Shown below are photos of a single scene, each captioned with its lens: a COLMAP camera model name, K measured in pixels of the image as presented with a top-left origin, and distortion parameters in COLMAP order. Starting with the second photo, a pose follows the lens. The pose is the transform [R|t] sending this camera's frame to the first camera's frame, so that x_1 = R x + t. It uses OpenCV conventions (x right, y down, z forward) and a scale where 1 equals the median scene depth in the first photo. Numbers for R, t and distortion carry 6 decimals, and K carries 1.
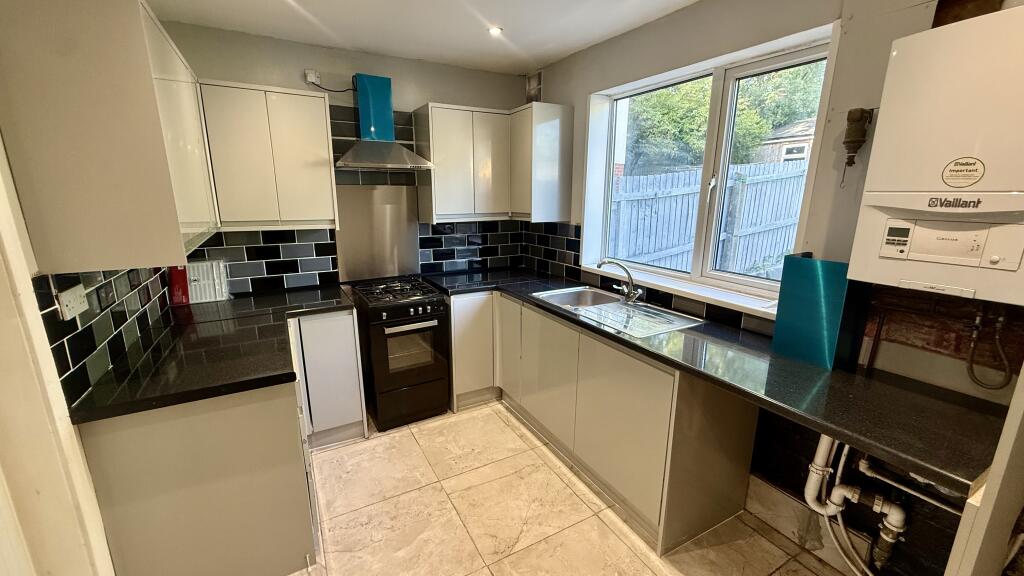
lens RADIAL K [[410.9, 0, 511.2], [0, 410.9, 289.2], [0, 0, 1]] dist [0.003234, -0.000304]
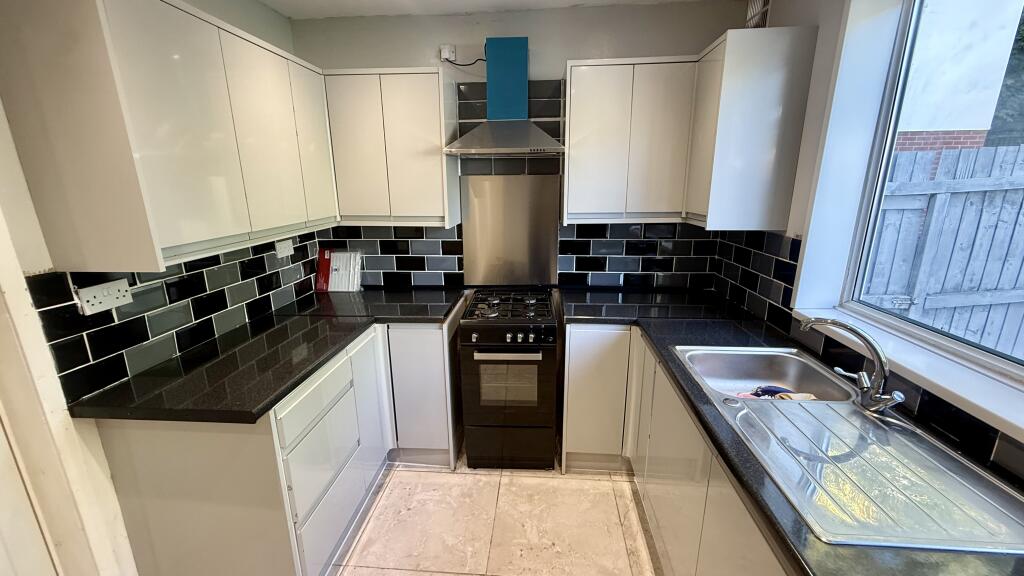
lens RADIAL K [[410.9, 0, 511.3], [0, 410.9, 288.9], [0, 0, 1]] dist [0.003234, -0.000304]
pose [[0.830877, 0.132084, -0.540553, 0.162896], [-0.116532, 0.991182, 0.063074, -0.082322], [0.544117, 0.010585, 0.838942, 0.325765]]
